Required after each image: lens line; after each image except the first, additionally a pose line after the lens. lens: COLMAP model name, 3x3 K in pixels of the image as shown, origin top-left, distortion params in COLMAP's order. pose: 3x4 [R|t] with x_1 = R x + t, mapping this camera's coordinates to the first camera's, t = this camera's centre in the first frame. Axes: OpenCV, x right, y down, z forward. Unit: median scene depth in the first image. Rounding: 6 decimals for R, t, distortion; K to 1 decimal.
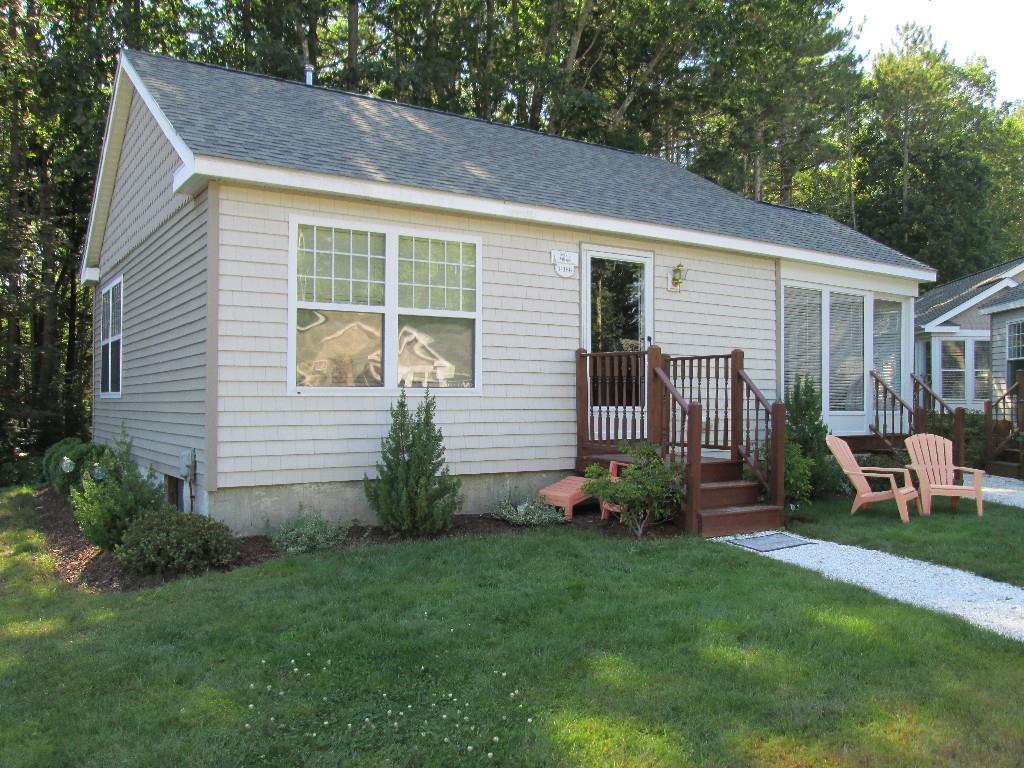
lens RADIAL K [[866.5, 0, 510.2], [0, 866.5, 385.0], [0, 0, 1]] dist [-0.066150, 0.011938]
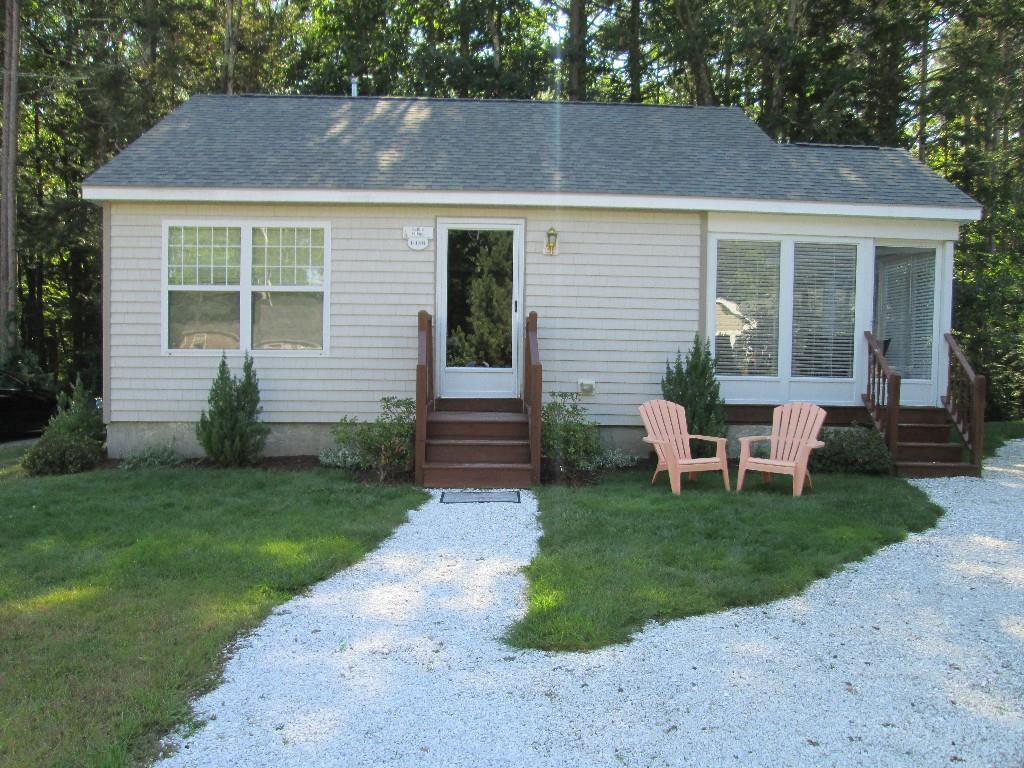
lens RADIAL K [[866.5, 0, 515.1], [0, 866.5, 387.3], [0, 0, 1]] dist [-0.066150, 0.011938]
pose [[0.859693, 0.019375, -0.510444, 0.784177], [0.000717, 0.999234, 0.039135, 0.007987], [0.510811, -0.034010, 0.859020, 0.115730]]
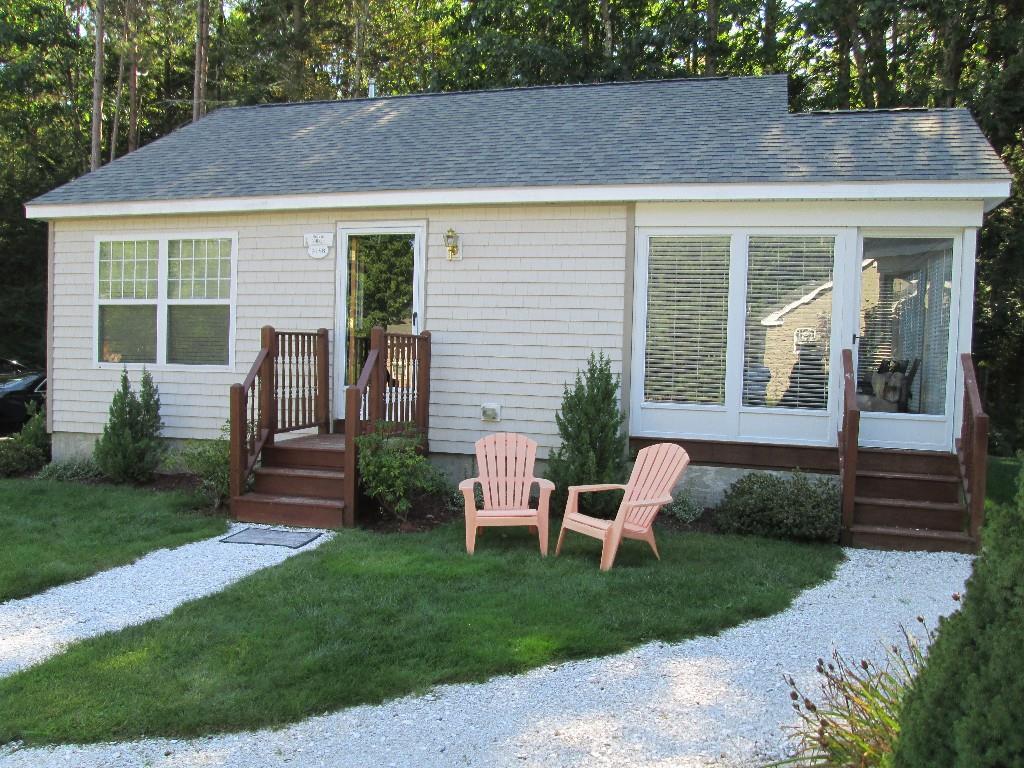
lens RADIAL K [[866.5, 0, 512.0], [0, 866.5, 392.3], [0, 0, 1]] dist [-0.066150, 0.011938]
pose [[0.658905, 0.040262, -0.751148, 1.049532], [-0.009082, 0.998920, 0.045576, -0.016111], [0.752171, -0.023208, 0.658559, 0.529244]]
